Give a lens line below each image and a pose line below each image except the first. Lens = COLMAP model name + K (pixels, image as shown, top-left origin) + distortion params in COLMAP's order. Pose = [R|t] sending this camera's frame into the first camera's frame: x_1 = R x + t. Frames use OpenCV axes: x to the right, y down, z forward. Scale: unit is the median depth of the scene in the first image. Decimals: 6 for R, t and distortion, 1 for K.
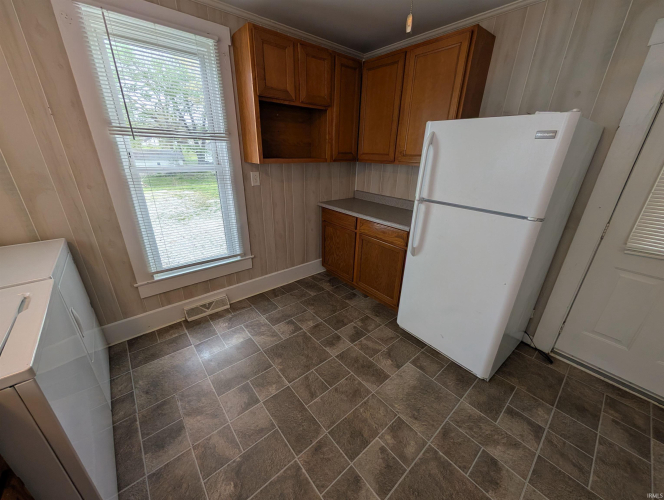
lens RADIAL K [[251.4, 0, 328.9], [0, 251.4, 254.2], [0, 0, 1]] dist [-0.000740, 0.000222]
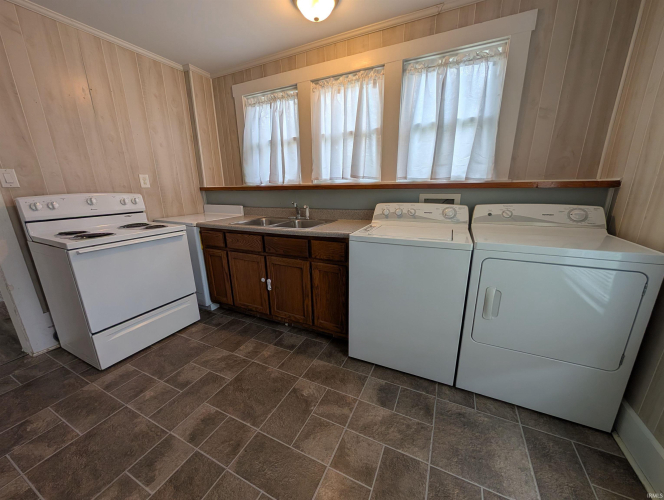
lens RADIAL K [[251.4, 0, 329.2], [0, 251.4, 253.0], [0, 0, 1]] dist [-0.000740, 0.000222]
pose [[-0.914830, 0.100650, -0.391095, -0.039587], [-0.157053, 0.803536, 0.574164, -0.210985], [0.372049, 0.586685, -0.719292, 0.822590]]
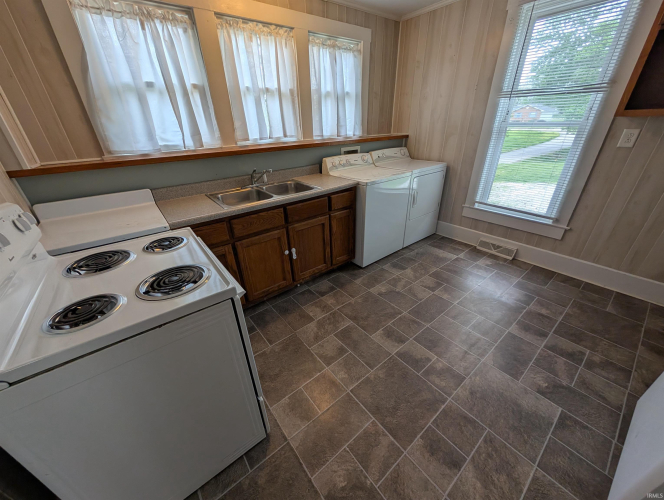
lens RADIAL K [[251.4, 0, 331.2], [0, 251.4, 253.2], [0, 0, 1]] dist [-0.000740, 0.000222]
pose [[-0.032562, 0.447541, -0.893670, 0.656570], [-0.354940, 0.830684, 0.428931, -0.001764], [0.934322, 0.331166, 0.131801, 0.140060]]
